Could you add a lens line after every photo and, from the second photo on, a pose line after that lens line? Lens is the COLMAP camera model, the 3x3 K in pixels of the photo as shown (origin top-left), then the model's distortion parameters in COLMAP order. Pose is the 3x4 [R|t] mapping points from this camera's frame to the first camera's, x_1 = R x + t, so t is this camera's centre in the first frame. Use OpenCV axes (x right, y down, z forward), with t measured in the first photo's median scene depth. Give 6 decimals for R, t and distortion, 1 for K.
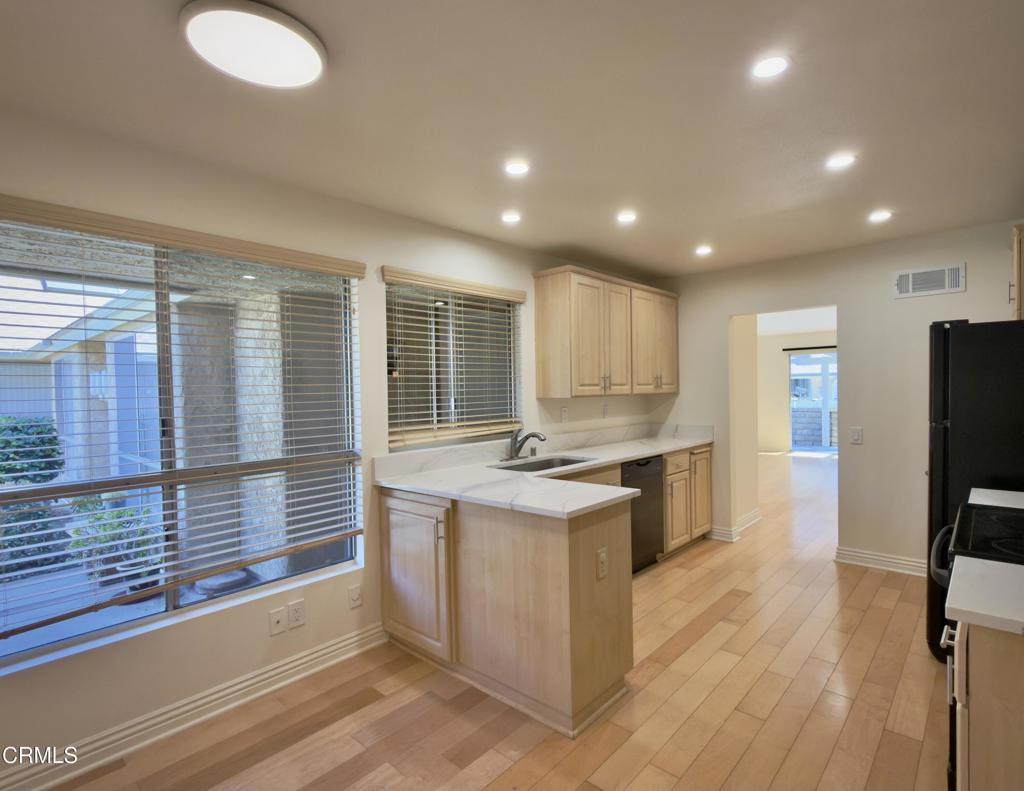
lens RADIAL K [[544.5, 0, 511.9], [0, 544.5, 398.2], [0, 0, 1]] dist [-0.001276, -0.000302]
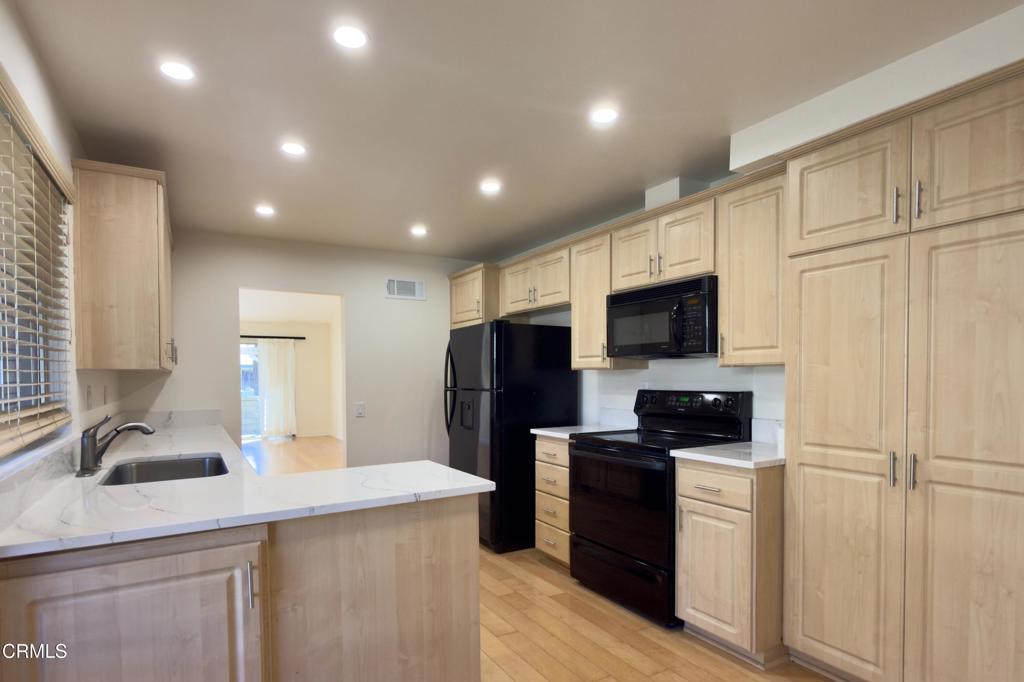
lens RADIAL K [[527.7, 0, 504.3], [0, 527.7, 376.0], [0, 0, 1]] dist [-0.000084, 0.000198]
pose [[0.300677, 0.012323, 0.953646, -0.587824], [0.017835, 0.999669, -0.018540, 0.040558], [-0.953559, 0.022583, 0.300358, 0.581044]]
